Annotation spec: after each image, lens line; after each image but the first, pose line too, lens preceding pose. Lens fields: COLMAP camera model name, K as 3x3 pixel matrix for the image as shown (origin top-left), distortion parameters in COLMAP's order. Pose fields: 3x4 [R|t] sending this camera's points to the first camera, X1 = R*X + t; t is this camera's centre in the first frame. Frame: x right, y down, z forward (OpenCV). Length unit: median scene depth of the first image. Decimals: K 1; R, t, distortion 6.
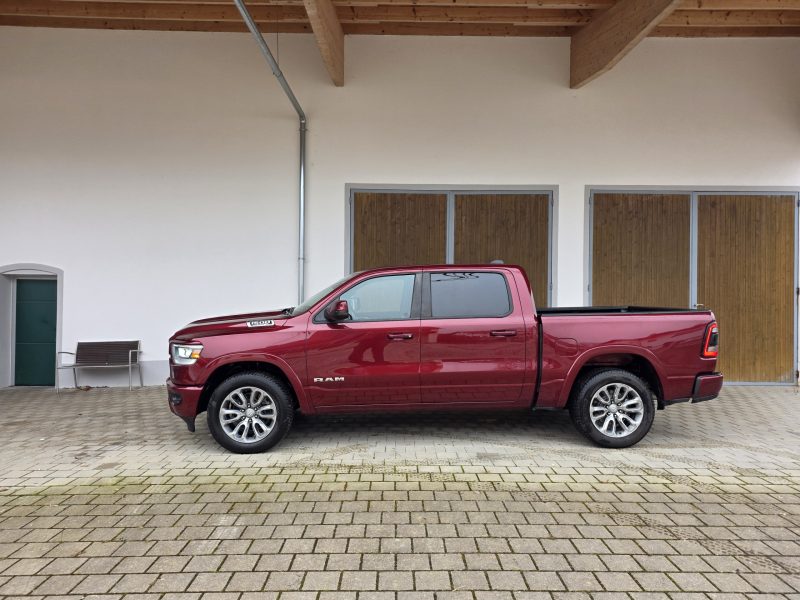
lens RADIAL K [[526.3, 0, 400.1], [0, 526.3, 299.1], [0, 0, 1]] dist [0.065963, -0.042141]
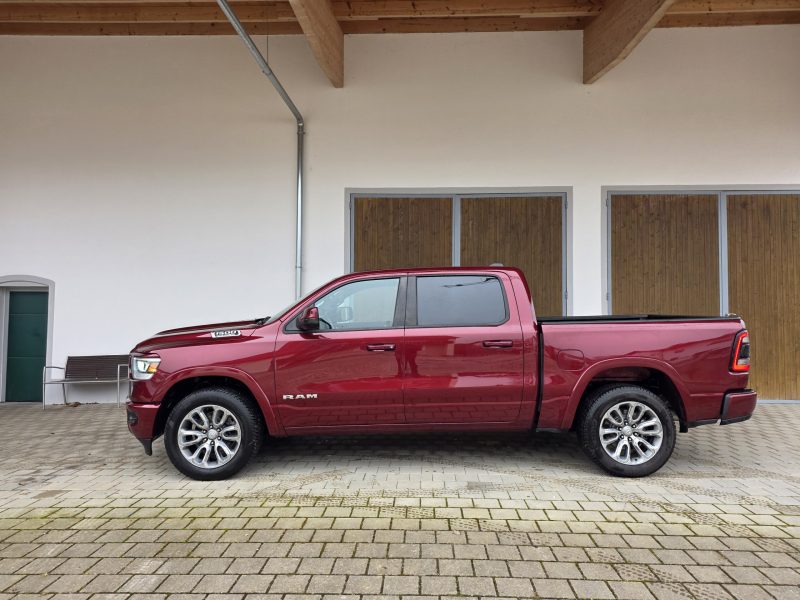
lens RADIAL K [[526.3, 0, 405.2], [0, 526.3, 295.9], [0, 0, 1]] dist [0.065963, -0.042141]
pose [[0.998995, -0.005763, -0.044439, 0.077102], [0.004240, 0.999403, -0.034297, 0.013733], [0.044610, 0.034075, 0.998423, 0.106964]]
